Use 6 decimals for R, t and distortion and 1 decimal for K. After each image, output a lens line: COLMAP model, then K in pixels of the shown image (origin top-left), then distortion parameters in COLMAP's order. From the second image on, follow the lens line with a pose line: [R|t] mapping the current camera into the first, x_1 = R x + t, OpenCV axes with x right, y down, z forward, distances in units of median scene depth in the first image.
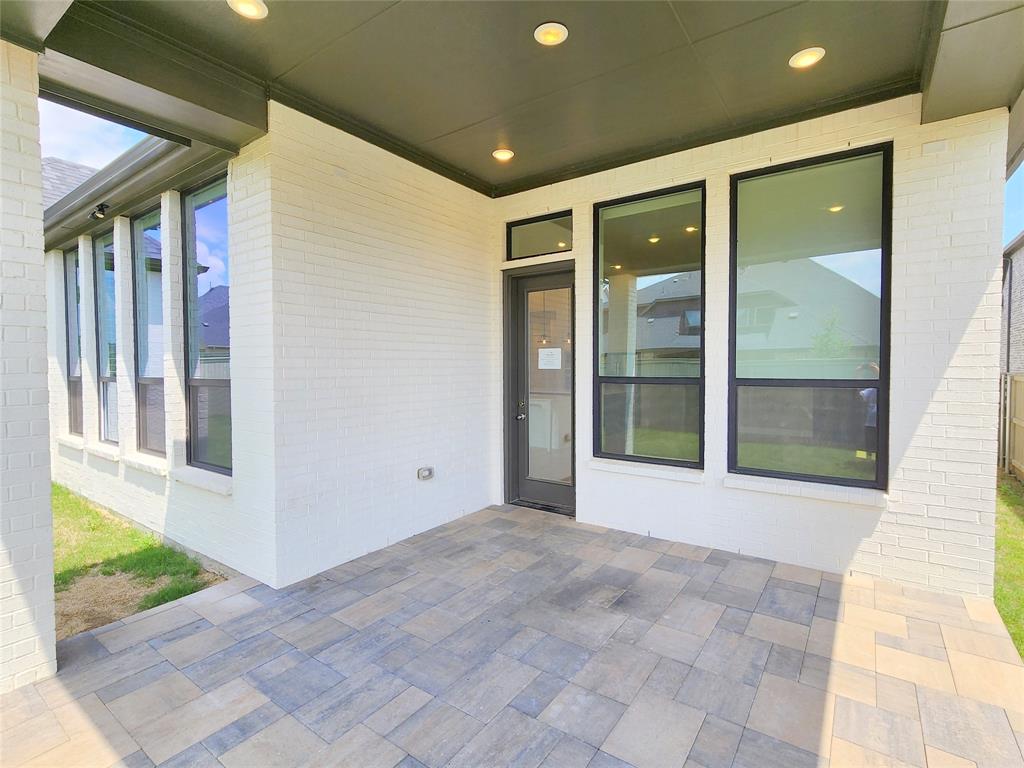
lens RADIAL K [[500.4, 0, 515.8], [0, 500.4, 378.6], [0, 0, 1]] dist [0.000075, 0.000514]
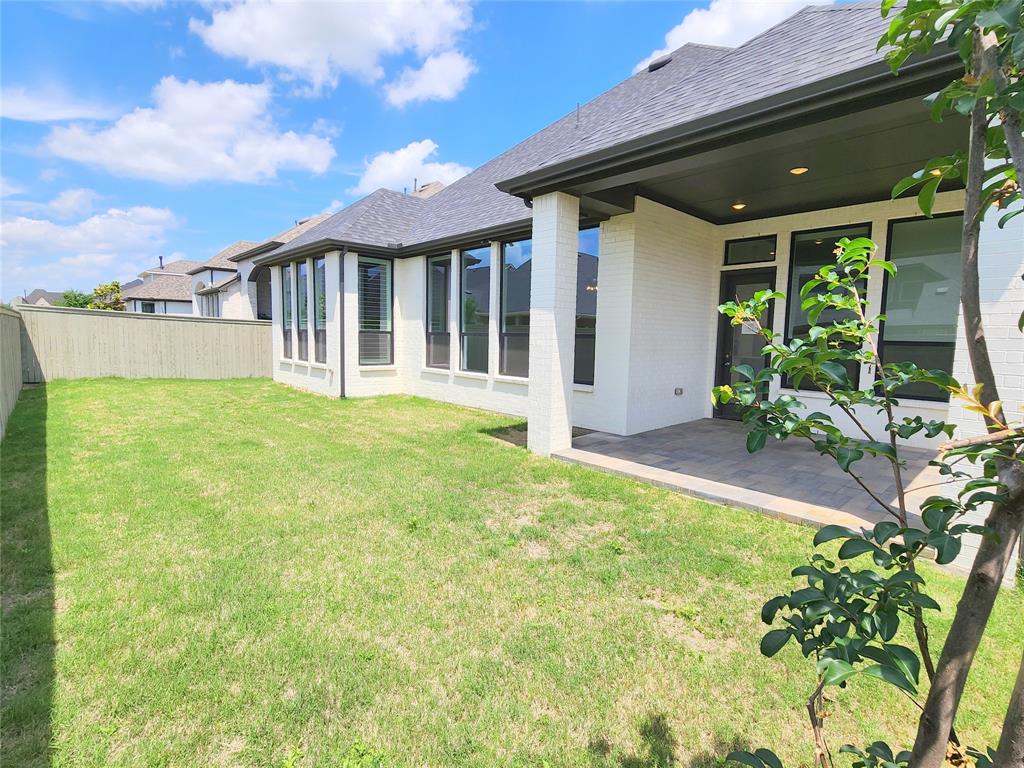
lens RADIAL K [[500.4, 0, 515.8], [0, 500.4, 378.6], [0, 0, 1]] dist [0.000075, 0.000514]
pose [[0.980106, 0.040117, -0.194381, -0.386670], [-0.028665, 0.997703, 0.061379, 0.050959], [0.196396, -0.054586, 0.979004, -0.789934]]
